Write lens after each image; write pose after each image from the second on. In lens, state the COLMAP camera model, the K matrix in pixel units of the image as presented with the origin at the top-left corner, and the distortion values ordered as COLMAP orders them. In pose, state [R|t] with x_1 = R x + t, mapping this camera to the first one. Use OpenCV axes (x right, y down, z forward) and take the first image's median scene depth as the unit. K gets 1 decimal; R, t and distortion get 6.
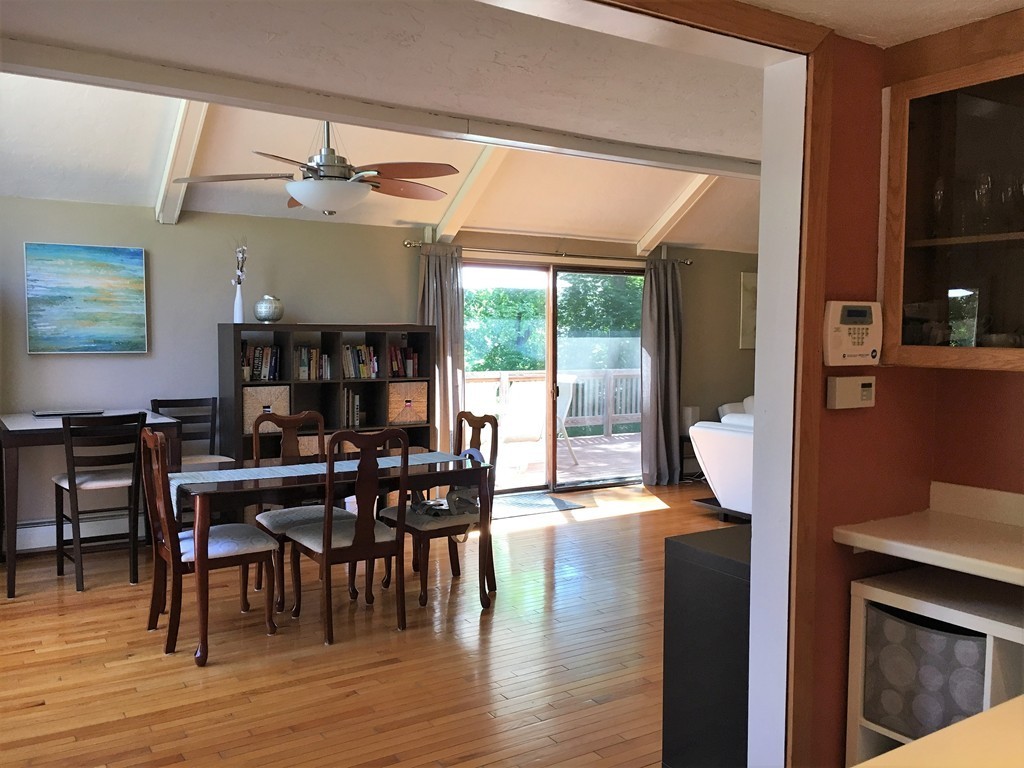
lens RADIAL K [[883.7, 0, 514.6], [0, 883.7, 367.2], [0, 0, 1]] dist [0.013768, -0.003565]
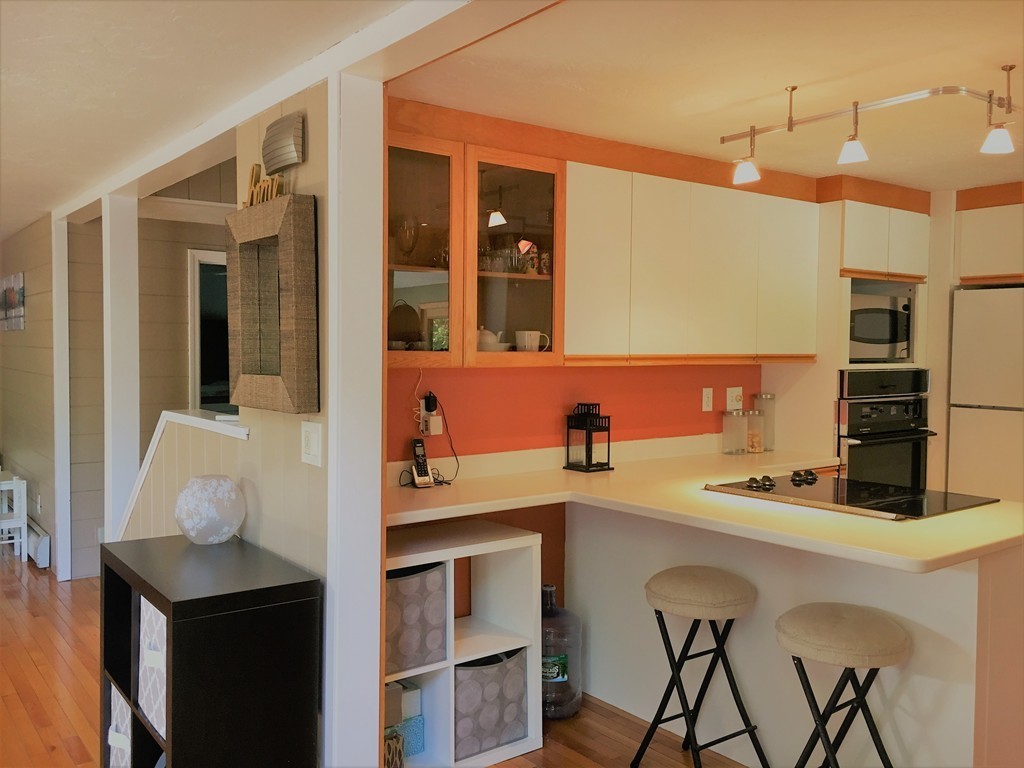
lens RADIAL K [[883.7, 0, 514.6], [0, 883.7, 367.2], [0, 0, 1]] dist [0.013768, -0.003565]
pose [[-0.071672, -0.037497, 0.996723, -0.781310], [0.035789, 0.998553, 0.040139, -0.045547], [-0.996786, 0.038549, -0.070226, 0.928241]]
